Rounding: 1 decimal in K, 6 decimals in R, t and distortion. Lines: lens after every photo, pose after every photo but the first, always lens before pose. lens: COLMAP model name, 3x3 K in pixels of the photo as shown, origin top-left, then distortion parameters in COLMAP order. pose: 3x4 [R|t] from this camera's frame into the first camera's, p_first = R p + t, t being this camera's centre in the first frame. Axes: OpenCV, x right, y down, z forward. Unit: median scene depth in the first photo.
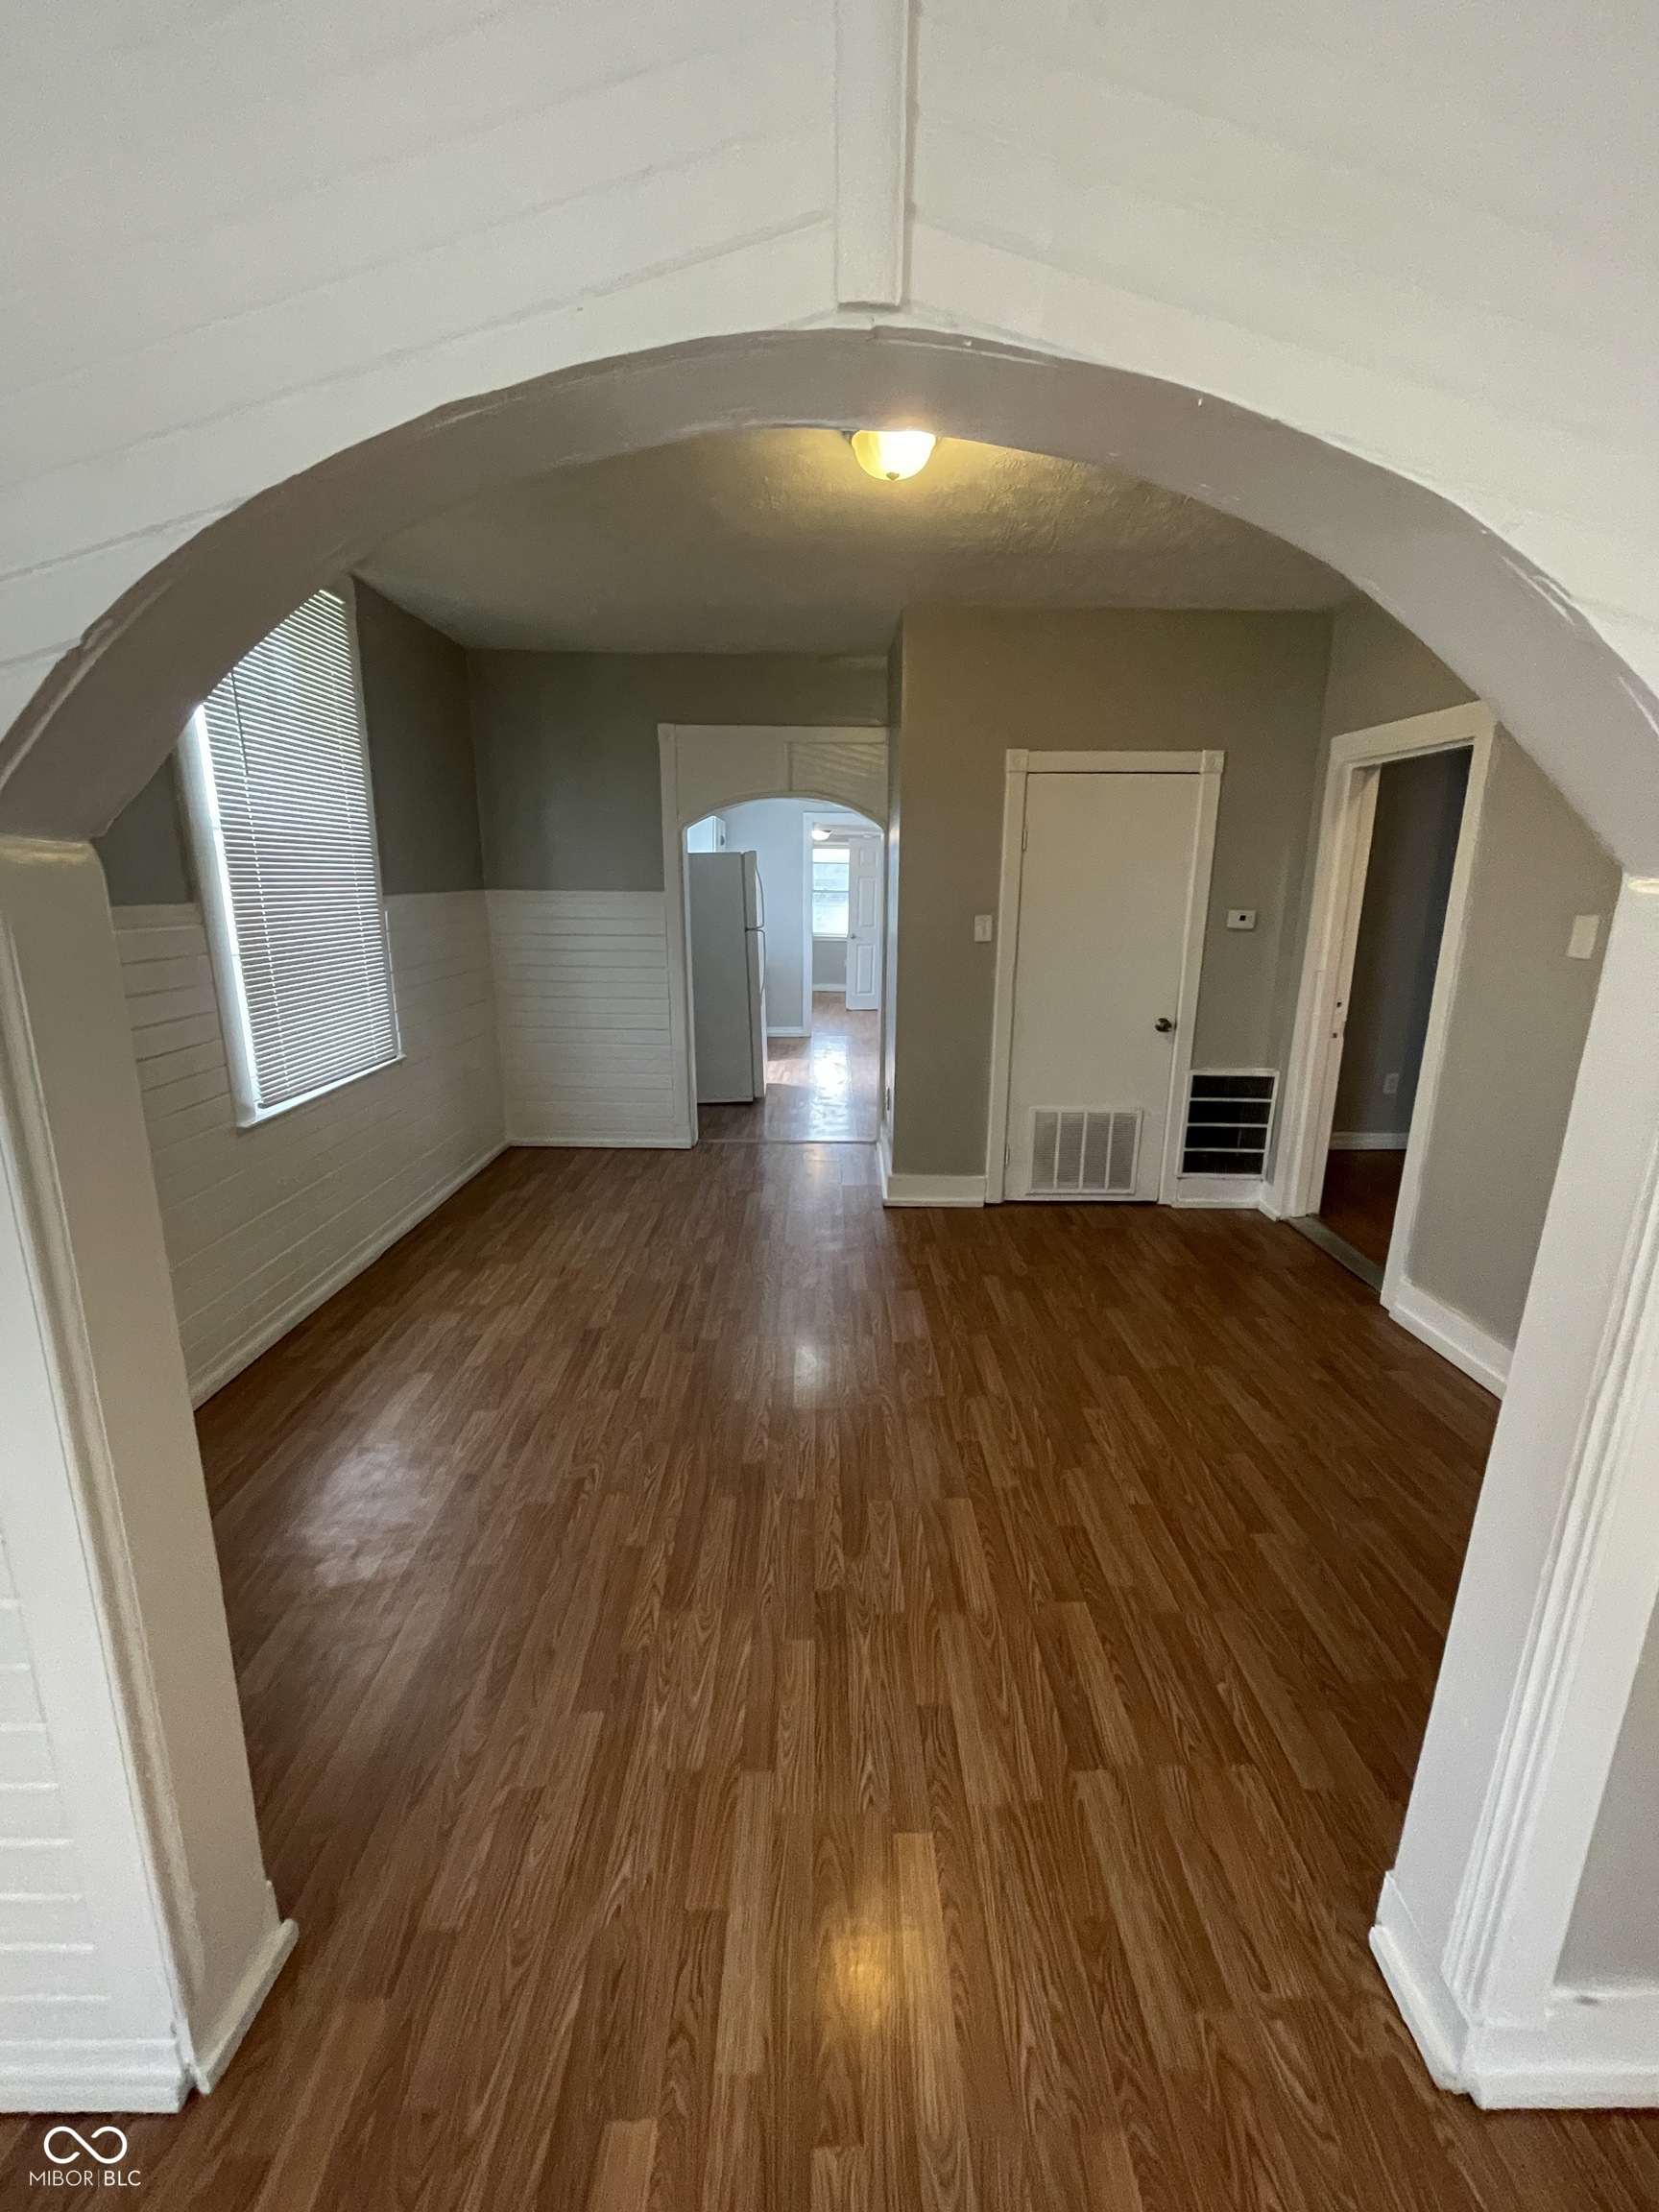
lens RADIAL K [[891.8, 0, 836.3], [0, 891.8, 1091.5], [0, 0, 1]] dist [0.001258, 0.000557]
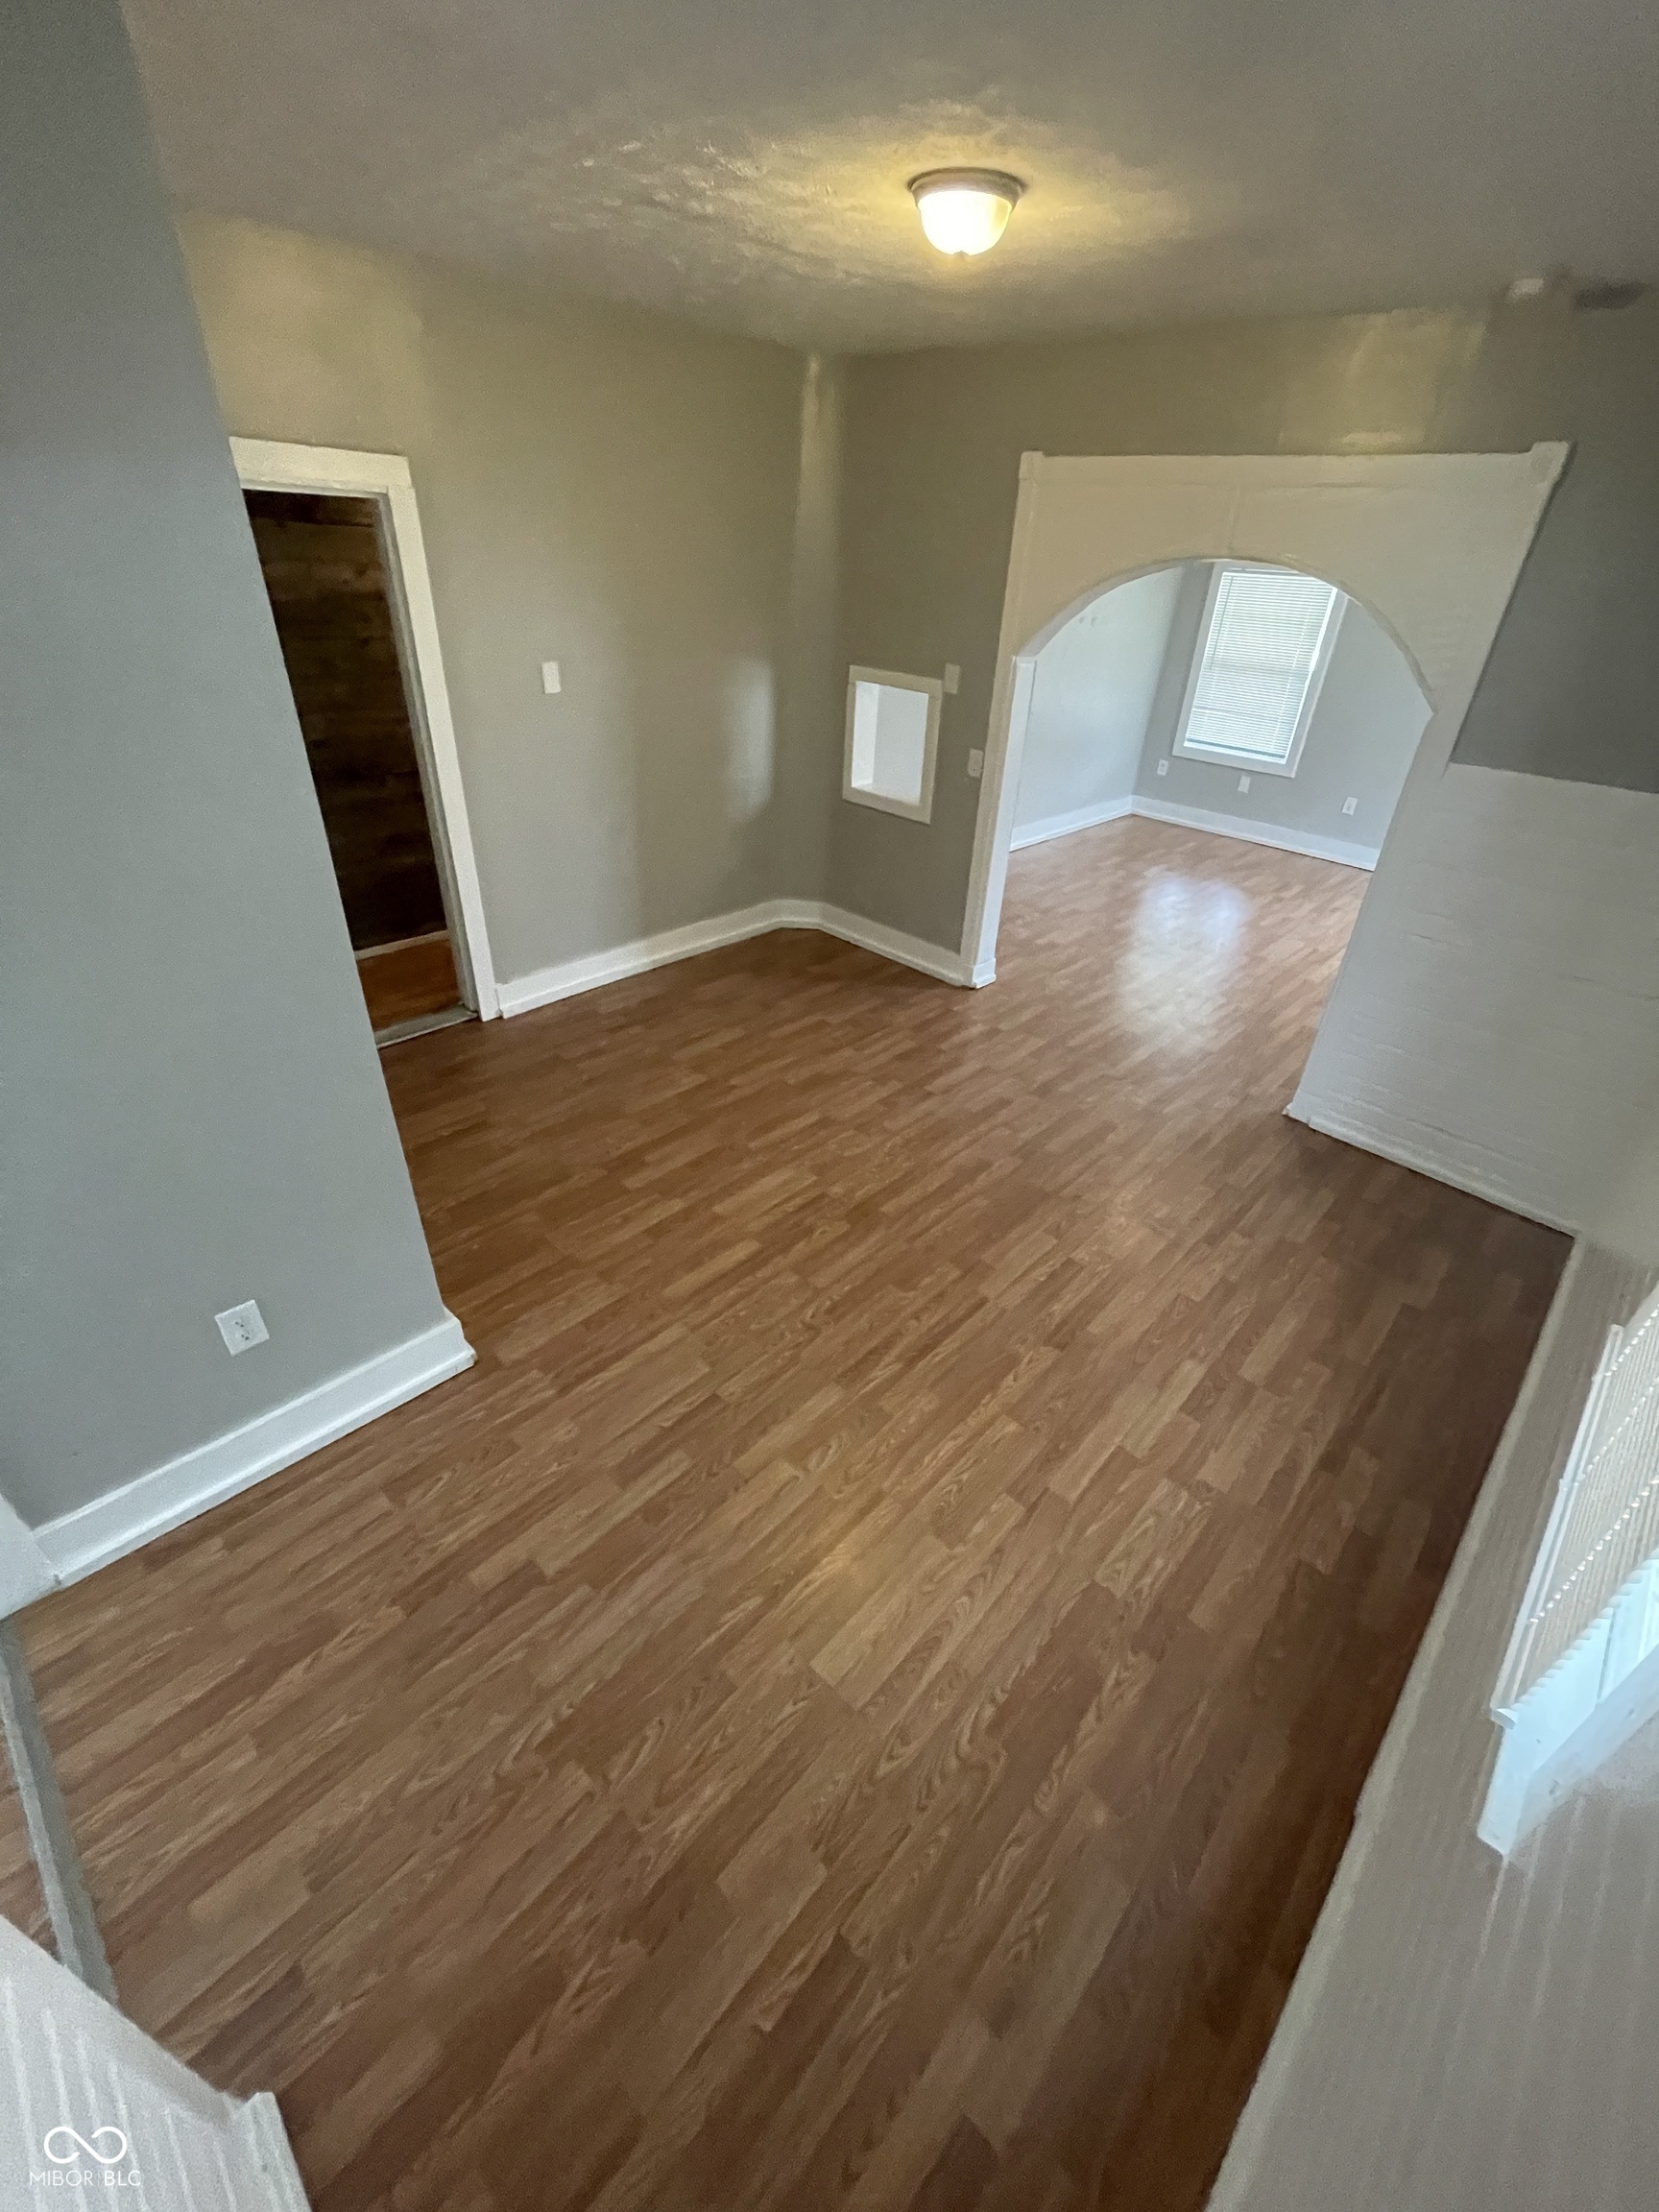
lens RADIAL K [[887.5, 0, 859.0], [0, 887.5, 1098.4], [0, 0, 1]] dist [0.000119, -0.000073]
pose [[-0.724398, -0.408537, 0.555288, -0.589560], [0.102391, 0.732792, 0.672705, -0.558009], [-0.681735, 0.544163, -0.489003, 1.635523]]
